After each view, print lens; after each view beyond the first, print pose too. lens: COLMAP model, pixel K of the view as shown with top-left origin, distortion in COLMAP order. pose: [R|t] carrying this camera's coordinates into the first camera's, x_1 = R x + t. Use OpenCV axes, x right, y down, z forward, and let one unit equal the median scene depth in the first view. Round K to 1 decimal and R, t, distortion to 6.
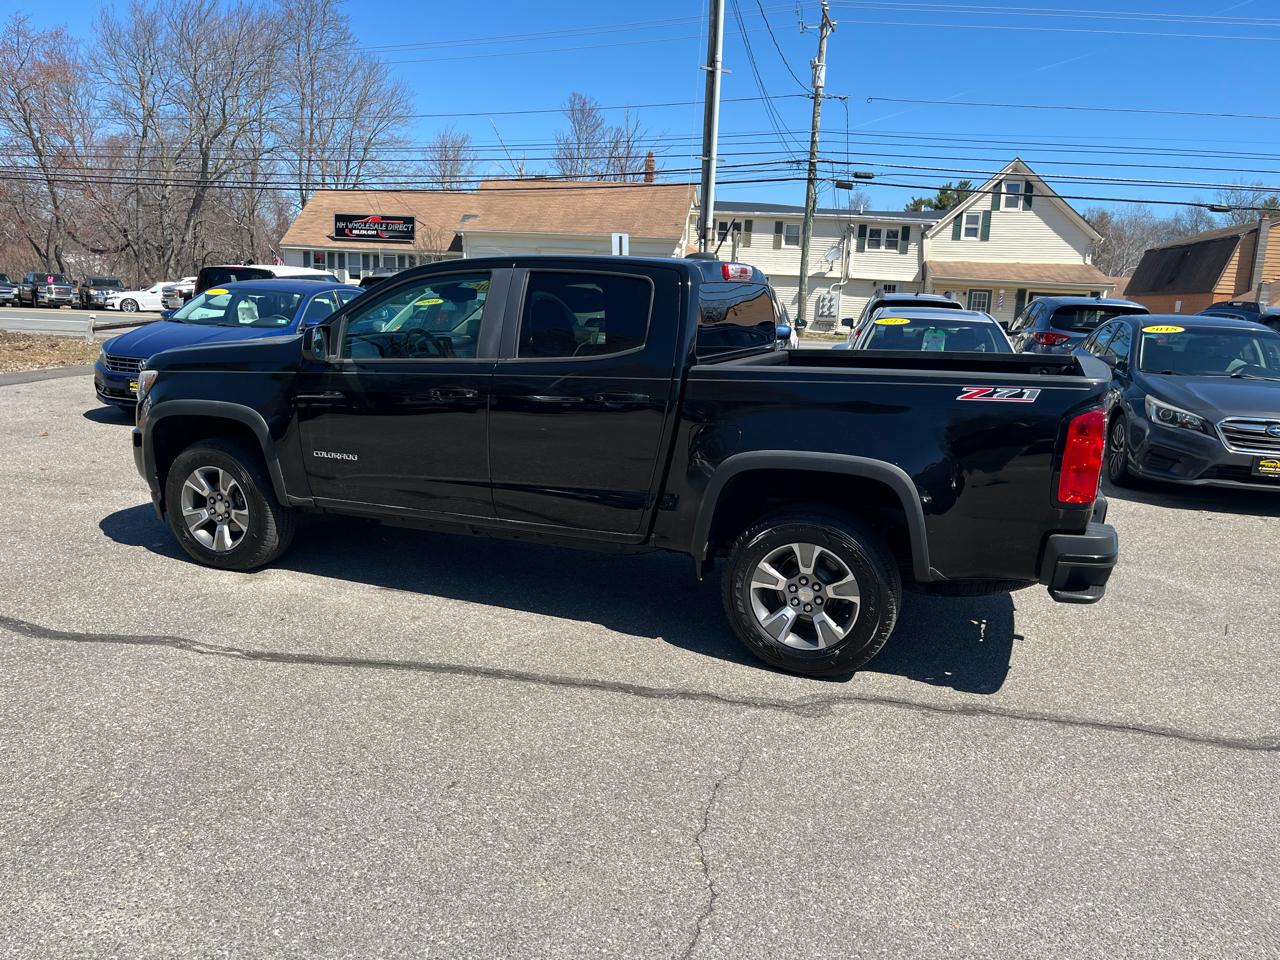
lens RADIAL K [[969.3, 0, 645.3], [0, 969.3, 483.4], [0, 0, 1]] dist [0.063523, -0.085566]
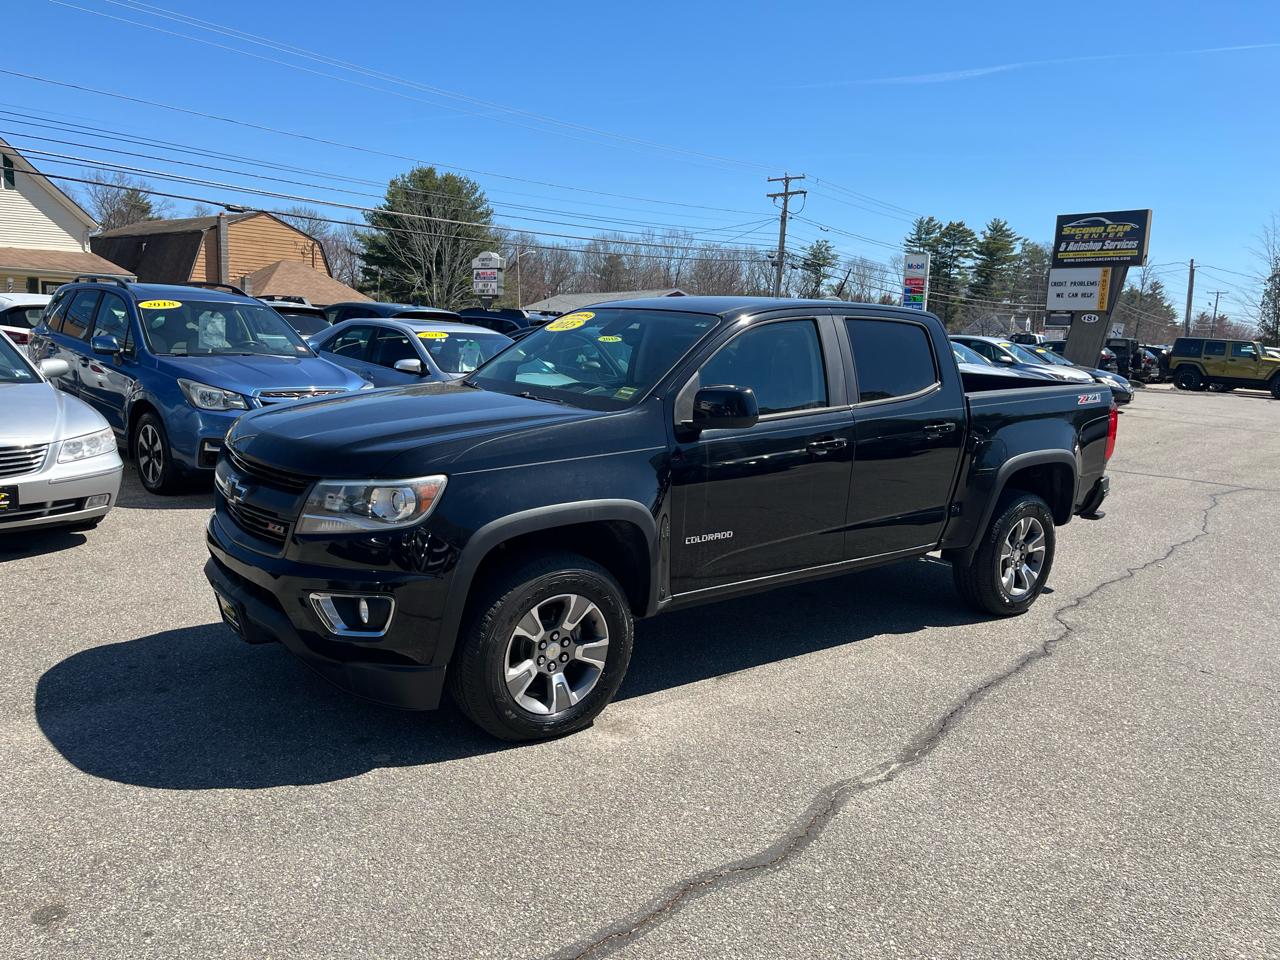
lens RADIAL K [[969.3, 0, 643.7], [0, 969.3, 480.4], [0, 0, 1]] dist [0.063523, -0.085566]
pose [[0.500175, -0.156452, 0.851674, -0.282202], [0.145954, 0.984703, 0.095173, -0.044385], [-0.853535, 0.076702, 0.515358, 0.164629]]
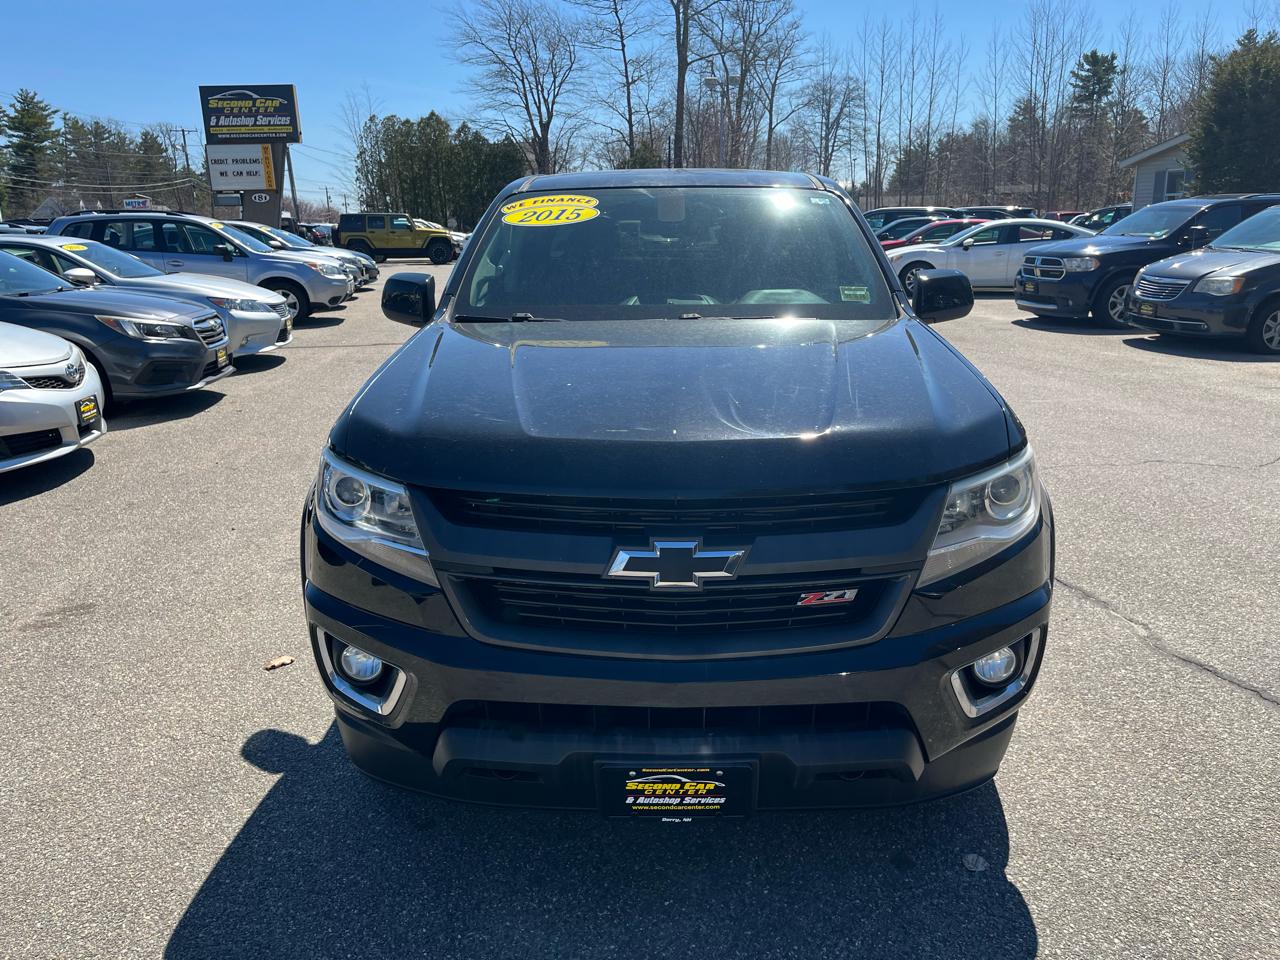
lens RADIAL K [[969.3, 0, 643.2], [0, 969.3, 468.3], [0, 0, 1]] dist [0.063523, -0.085566]
pose [[-0.353897, -0.265753, 0.896734, -0.241343], [0.184867, 0.919991, 0.345603, -0.081441], [-0.916832, 0.288084, -0.276453, 0.371652]]
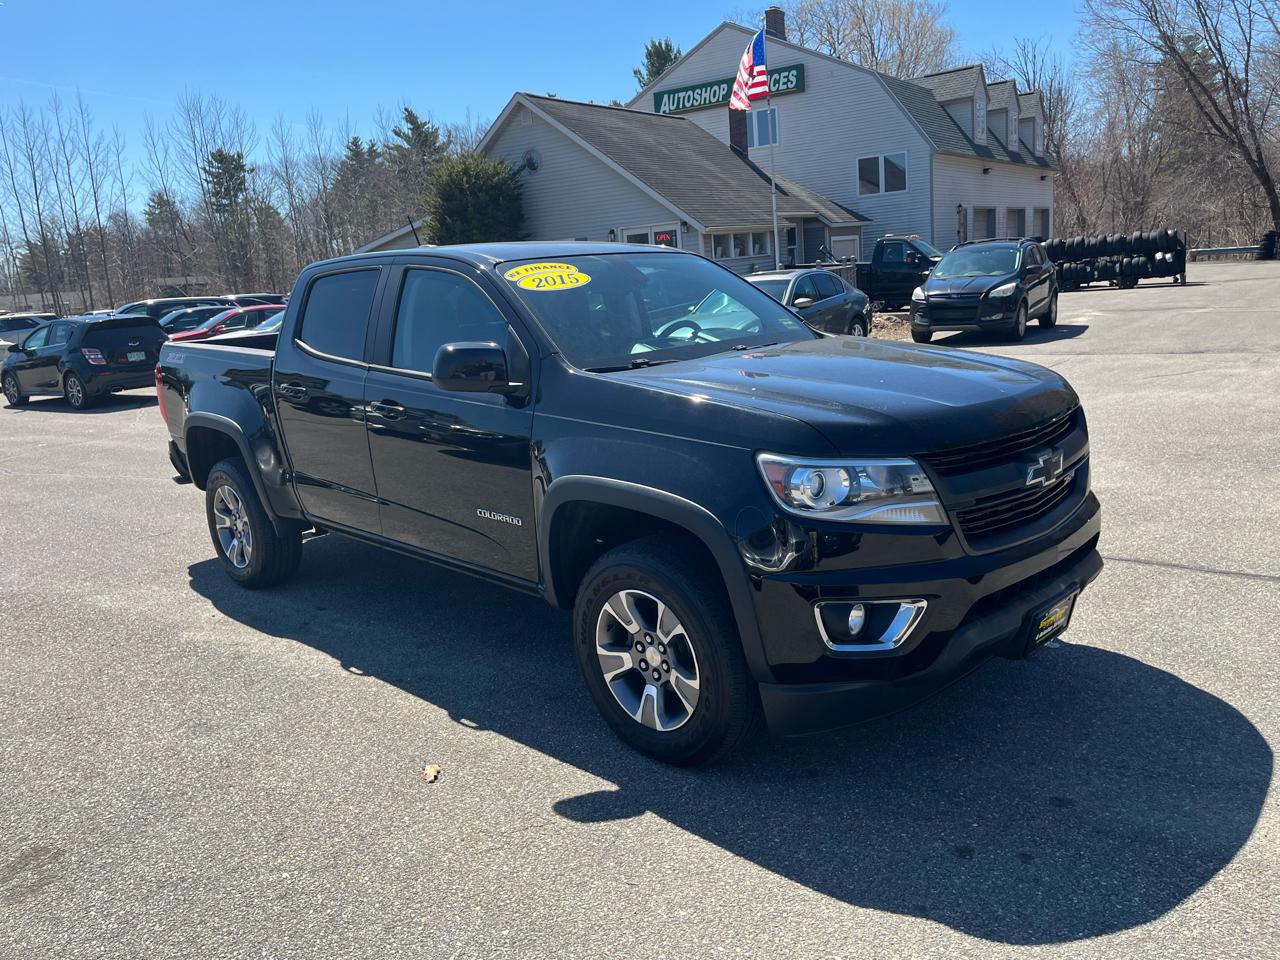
lens RADIAL K [[969.3, 0, 643.4], [0, 969.3, 473.1], [0, 0, 1]] dist [0.063523, -0.085566]
pose [[-0.919002, -0.055657, 0.390304, -0.154076], [0.110148, 0.914316, 0.389735, -0.105868], [-0.378553, 0.401158, -0.834128, 0.504377]]
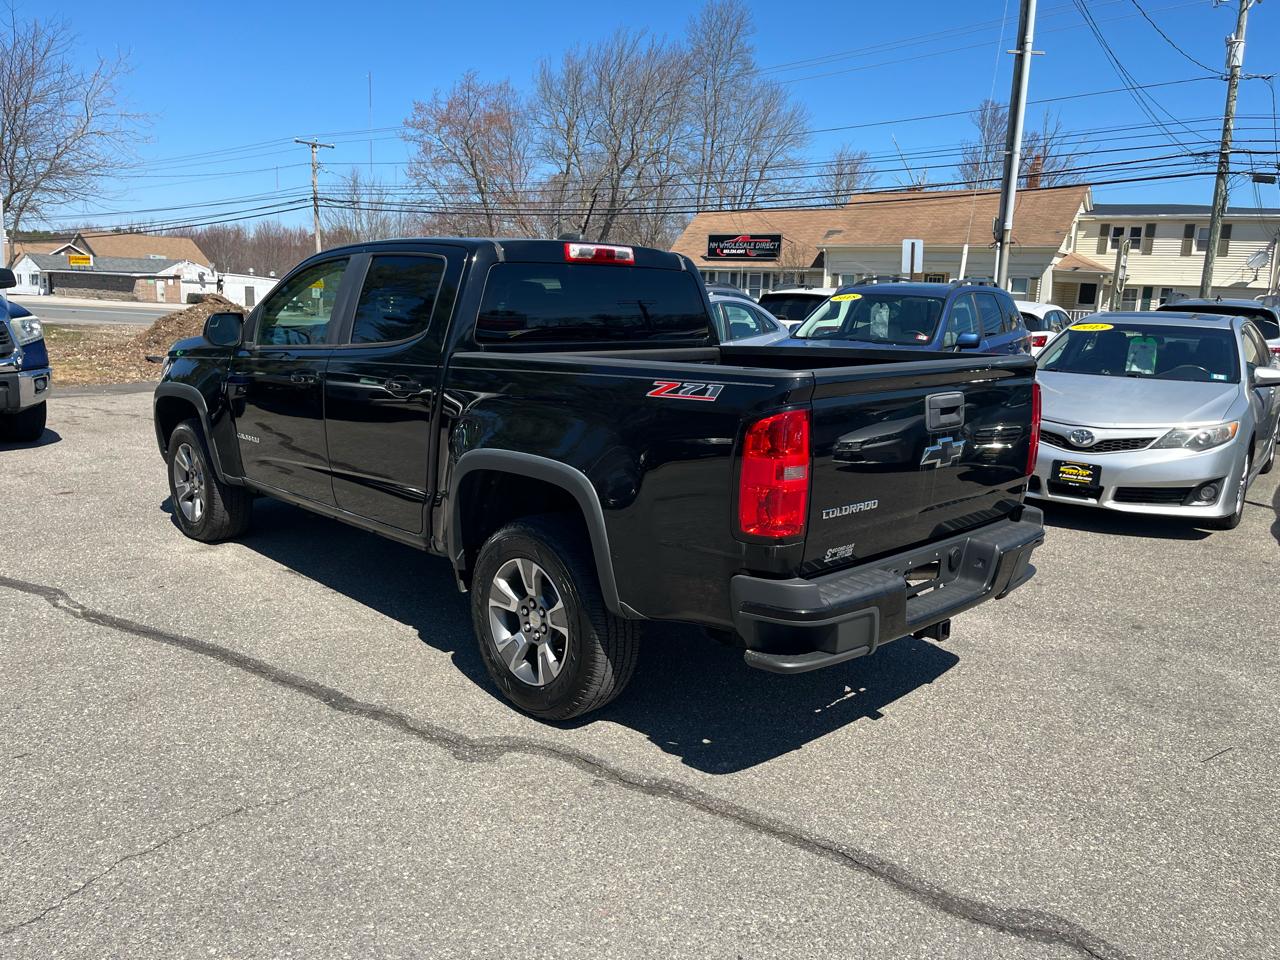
lens RADIAL K [[969.3, 0, 650.0], [0, 969.3, 482.1], [0, 0, 1]] dist [0.063523, -0.085566]
pose [[0.917513, 0.067579, -0.391923, 0.132025], [-0.075551, 0.997130, -0.004935, -0.002357], [0.390464, 0.034138, 0.919985, 0.055500]]
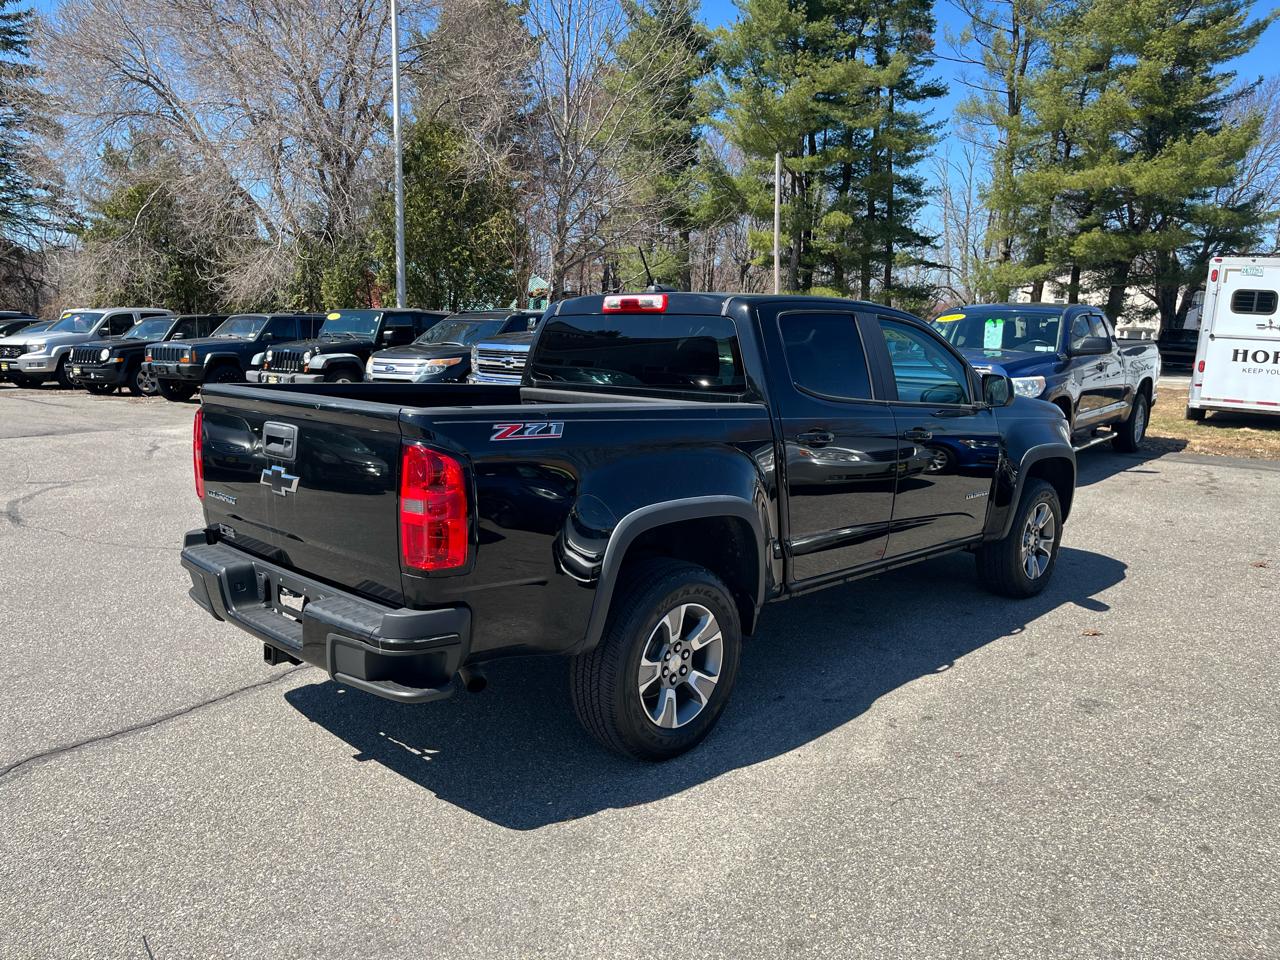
lens RADIAL K [[969.3, 0, 628.9], [0, 969.3, 471.2], [0, 0, 1]] dist [0.063523, -0.085566]
pose [[-0.384042, 0.092529, -0.918668, 0.253718], [-0.215023, 0.958647, 0.186444, -0.062476], [0.897929, 0.269137, -0.348265, 0.360806]]
